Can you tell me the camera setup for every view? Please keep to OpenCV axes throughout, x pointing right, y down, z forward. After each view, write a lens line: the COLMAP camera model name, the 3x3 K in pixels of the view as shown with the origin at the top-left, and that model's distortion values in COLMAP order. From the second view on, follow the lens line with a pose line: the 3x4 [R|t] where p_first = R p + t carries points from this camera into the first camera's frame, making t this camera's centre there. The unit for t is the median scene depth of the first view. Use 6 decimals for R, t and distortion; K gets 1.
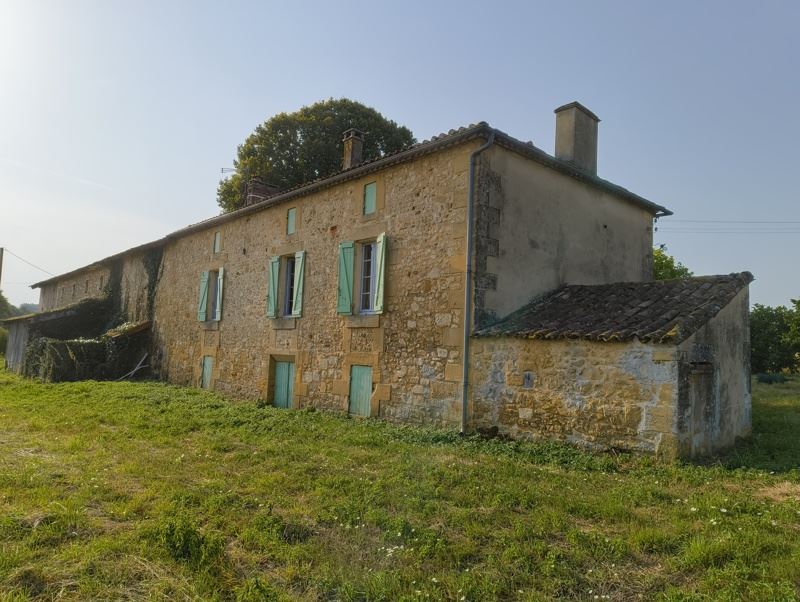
lens RADIAL K [[550.8, 0, 400.0], [0, 550.8, 301.0], [0, 0, 1]] dist [0.000524, -0.007805]
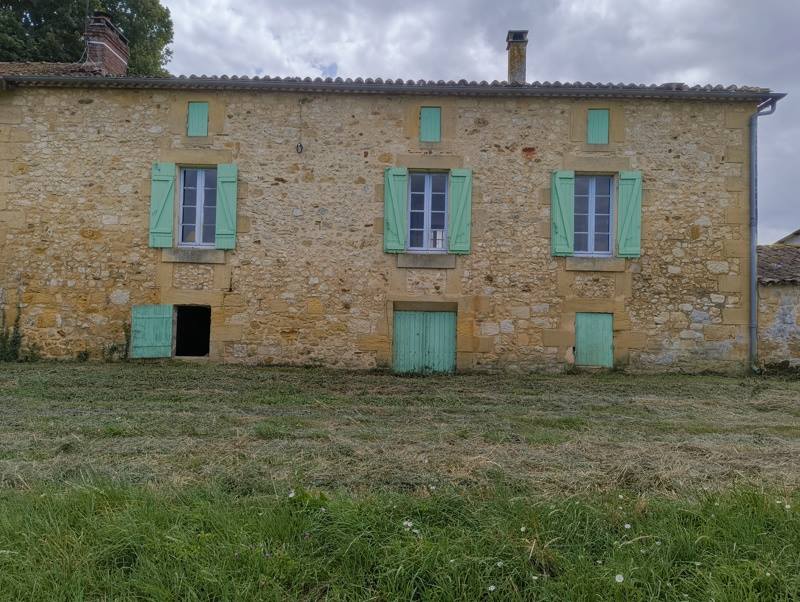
lens RADIAL K [[550.8, 0, 400.0], [0, 550.8, 301.0], [0, 0, 1]] dist [0.000524, -0.007805]
pose [[0.694240, 0.000769, 0.719744, -1.056974], [-0.065001, 0.995980, 0.061633, 0.070298], [-0.716803, -0.089572, 0.691499, 0.675290]]
